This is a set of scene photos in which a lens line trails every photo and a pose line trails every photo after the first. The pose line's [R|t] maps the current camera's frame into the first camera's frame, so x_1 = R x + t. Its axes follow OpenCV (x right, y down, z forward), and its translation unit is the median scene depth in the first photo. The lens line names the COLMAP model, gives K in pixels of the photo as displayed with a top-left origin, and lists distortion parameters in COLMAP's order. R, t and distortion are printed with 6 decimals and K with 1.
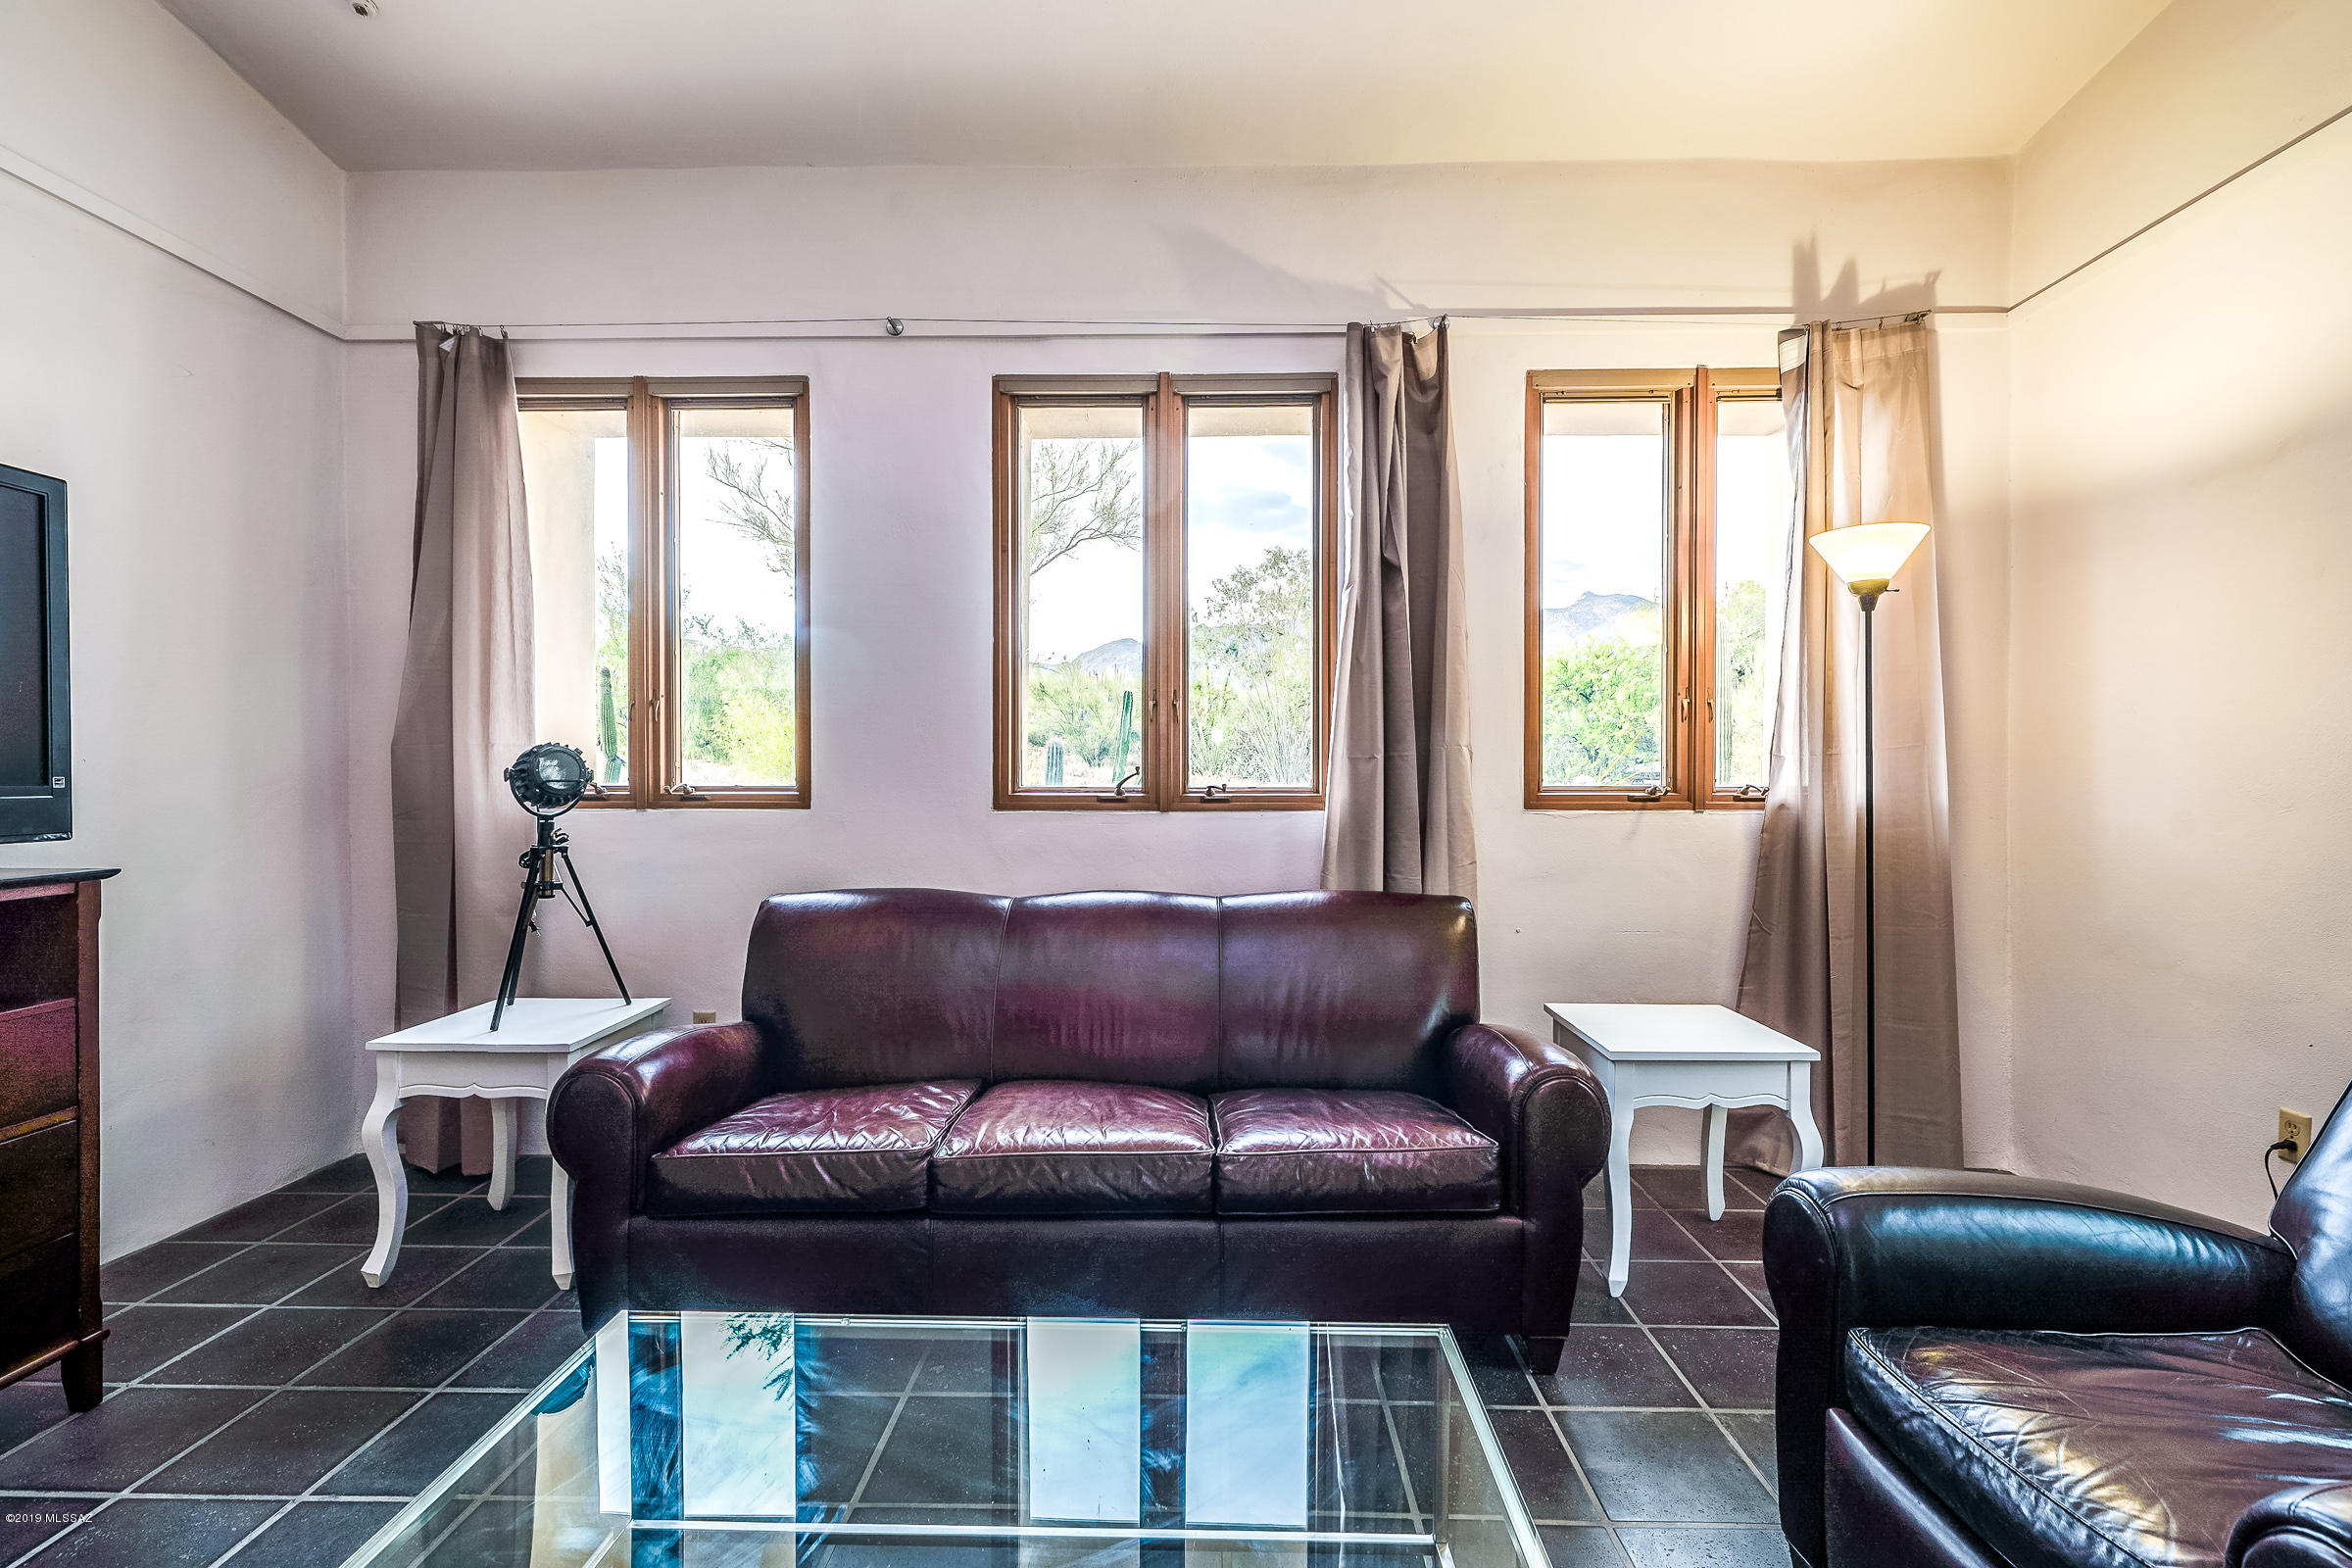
lens RADIAL K [[1060.8, 0, 1176.0], [0, 1060.8, 784.0], [0, 0, 1]] dist [0.001078, 0.000461]
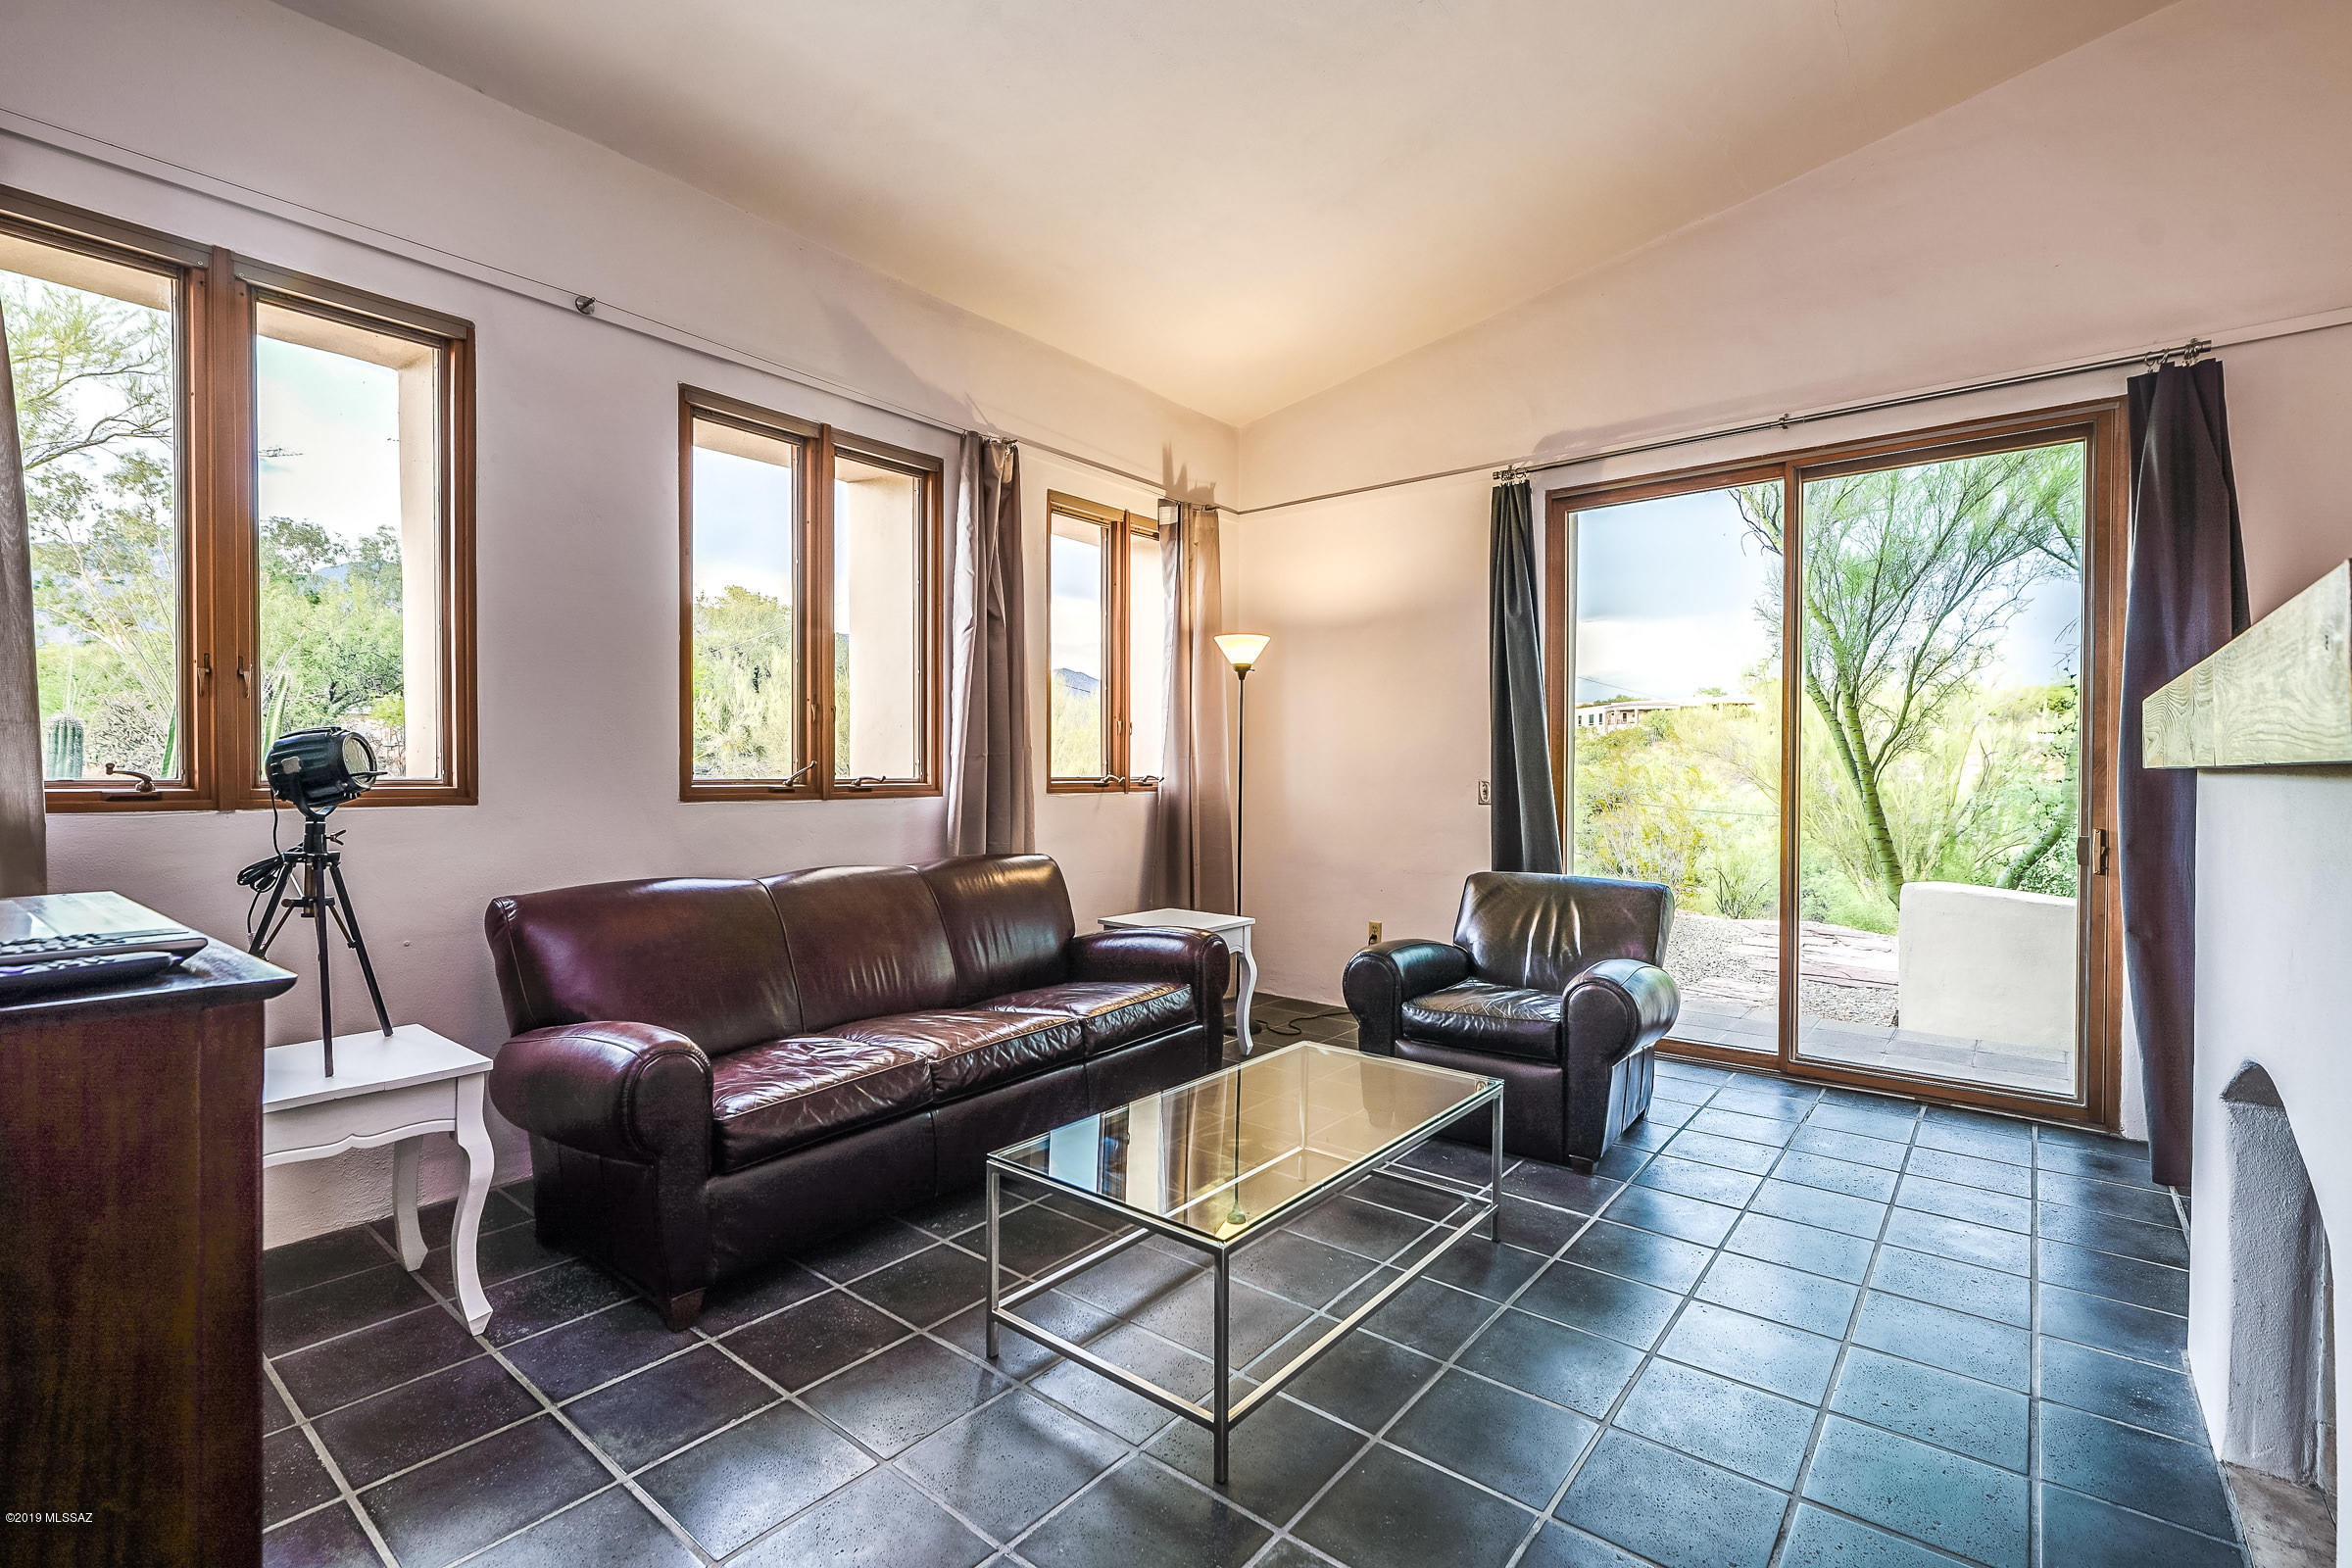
lens RADIAL K [[1060.8, 0, 1176.0], [0, 1060.8, 784.0], [0, 0, 1]] dist [0.001078, 0.000461]
pose [[0.609283, -0.008645, 0.792906, -0.708199], [0.006361, 0.999962, 0.006014, 0.004264], [-0.792927, 0.001379, 0.609315, -0.018010]]
